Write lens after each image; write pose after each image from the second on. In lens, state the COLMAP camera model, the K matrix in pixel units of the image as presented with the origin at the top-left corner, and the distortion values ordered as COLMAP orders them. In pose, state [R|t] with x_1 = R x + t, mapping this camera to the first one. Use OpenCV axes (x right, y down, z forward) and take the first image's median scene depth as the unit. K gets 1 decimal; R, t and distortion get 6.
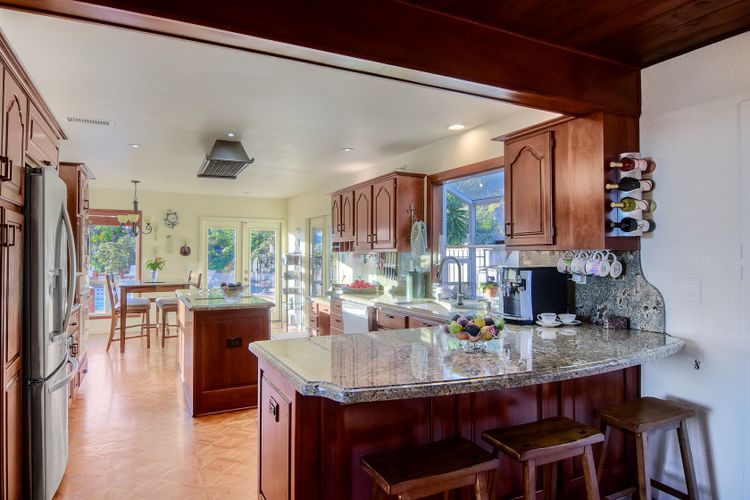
lens RADIAL K [[459.1, 0, 375.0], [0, 459.1, 250.0], [0, 0, 1]] dist [0.000857, 0.000487]
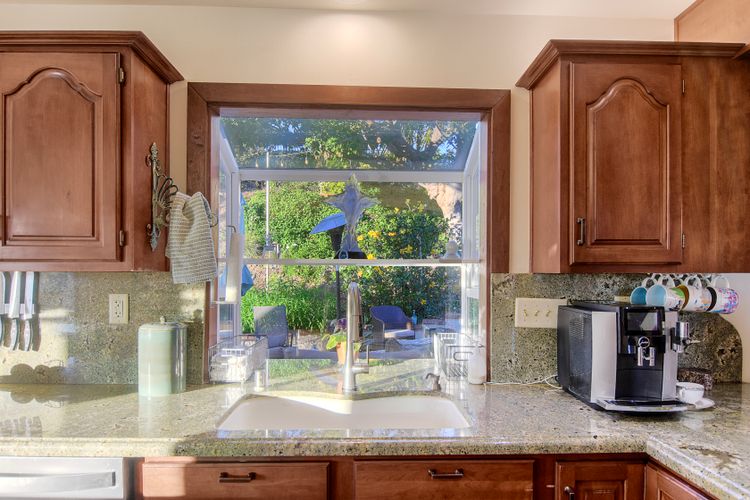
lens RADIAL K [[475.8, 0, 375.2], [0, 475.8, 268.0], [0, 0, 1]] dist [-0.000938, -0.000499]
pose [[0.432692, 0.003884, 0.901533, -0.147578], [-0.012205, 0.999924, 0.001550, -0.000794], [-0.901459, -0.011673, 0.432707, 0.517256]]
